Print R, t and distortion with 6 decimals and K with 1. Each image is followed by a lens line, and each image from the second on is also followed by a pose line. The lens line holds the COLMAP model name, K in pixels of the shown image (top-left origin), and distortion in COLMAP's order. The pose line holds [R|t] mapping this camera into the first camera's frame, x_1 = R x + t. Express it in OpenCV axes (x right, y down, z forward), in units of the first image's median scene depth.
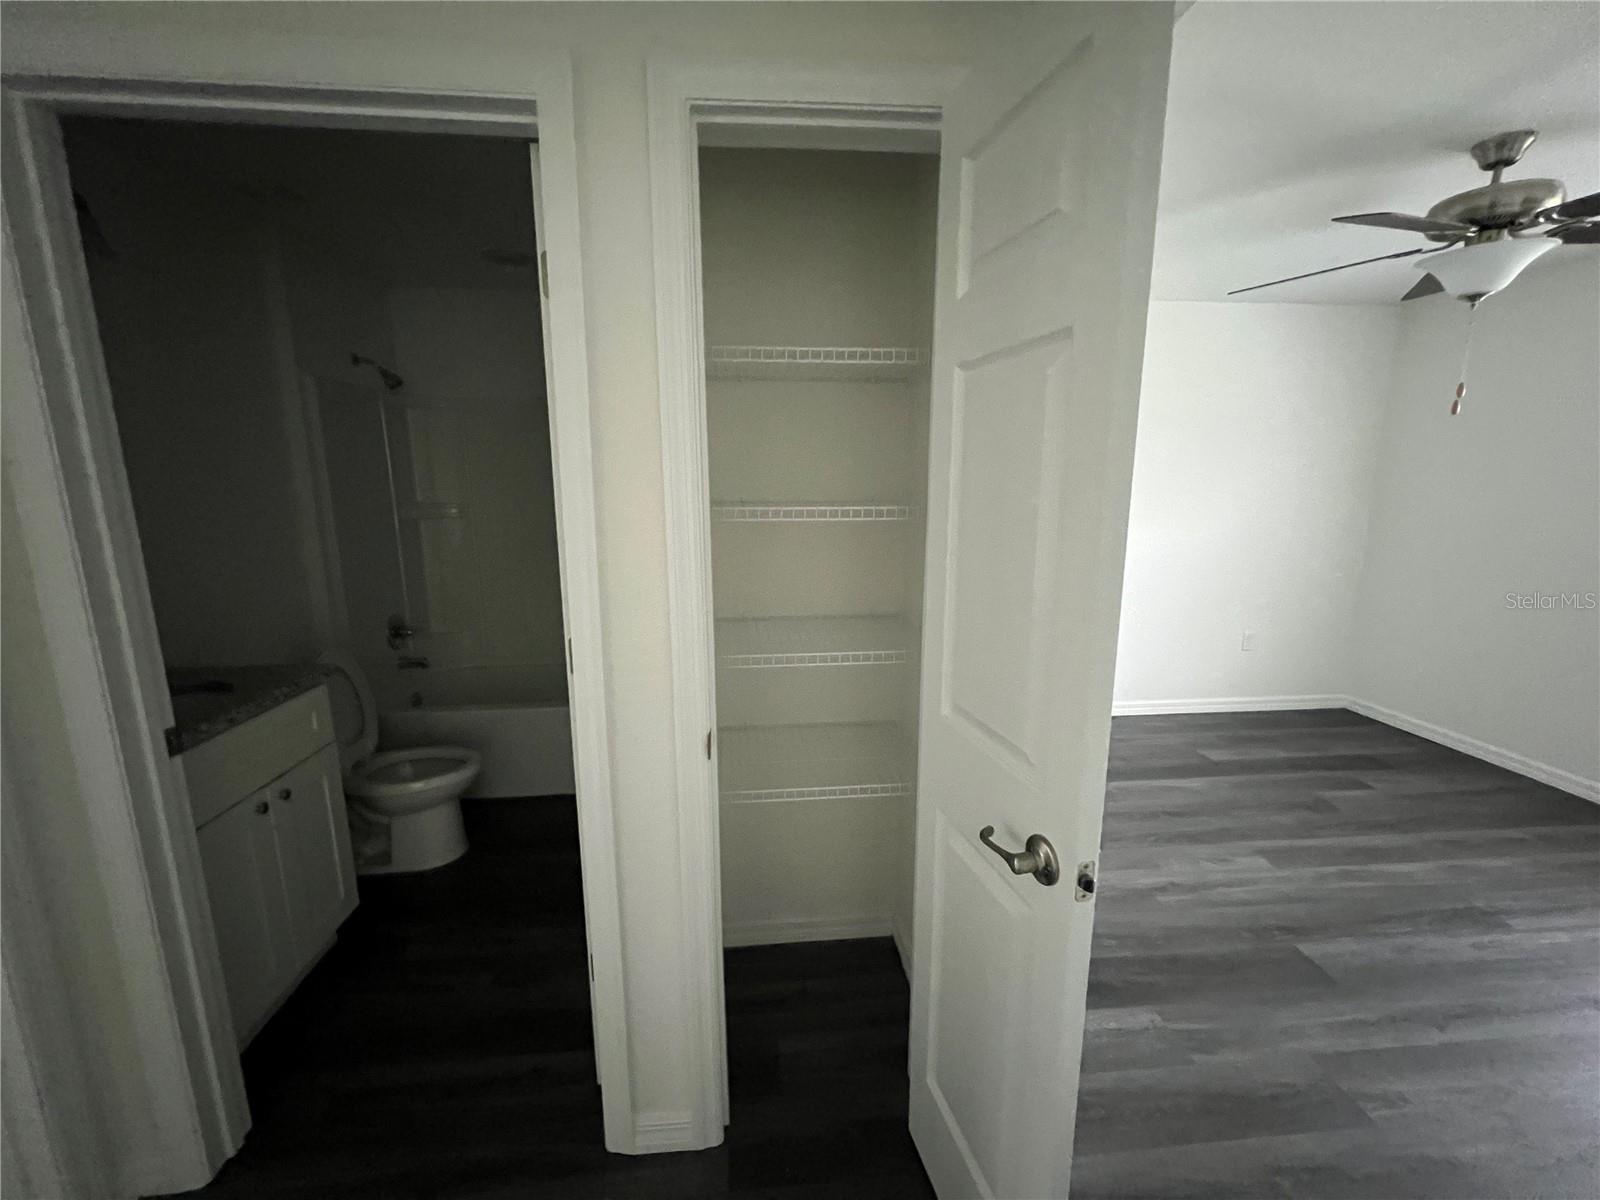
lens RADIAL K [[639.5, 0, 800.9], [0, 639.5, 596.7], [0, 0, 1]] dist [0.000007, 0.000229]
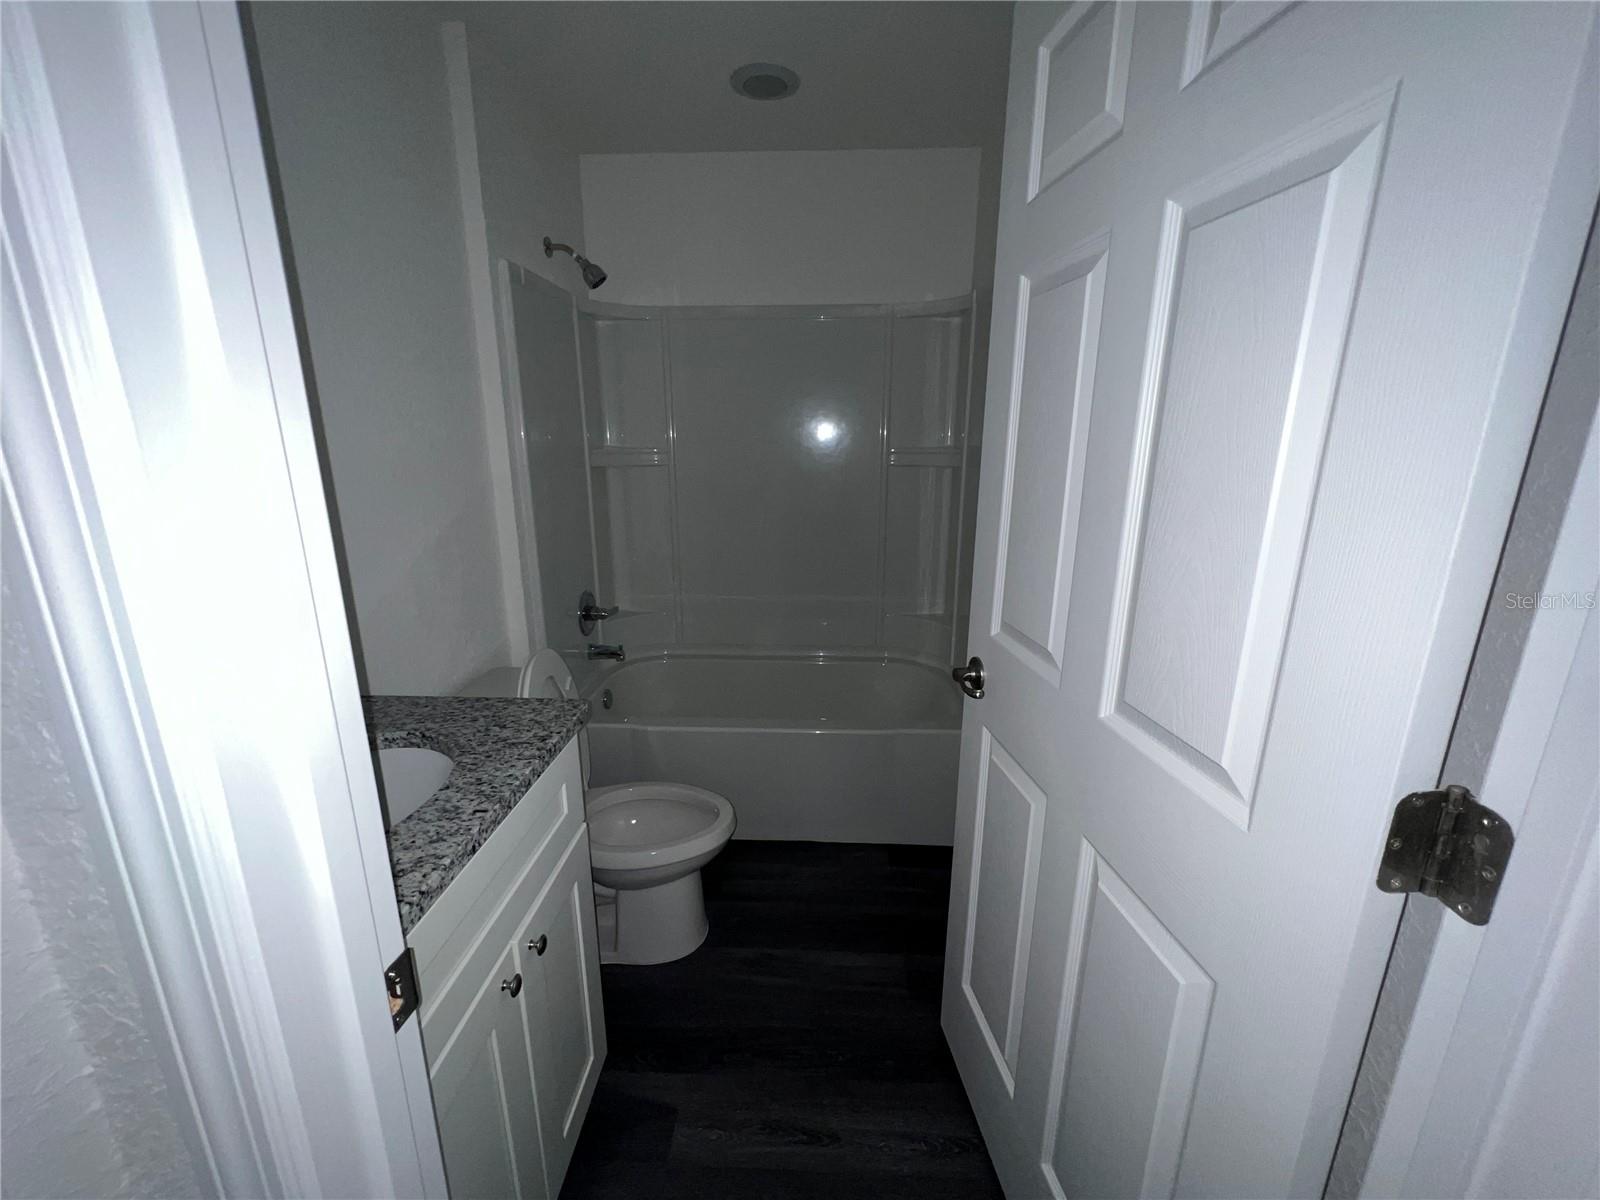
lens RADIAL K [[642.8, 0, 790.6], [0, 642.8, 597.4], [0, 0, 1]] dist [0.001223, 0.000103]
pose [[0.988937, 0.044873, -0.141388, -0.308670], [-0.034926, 0.996788, 0.072064, -0.032239], [0.144168, -0.066329, 0.987328, 0.292530]]
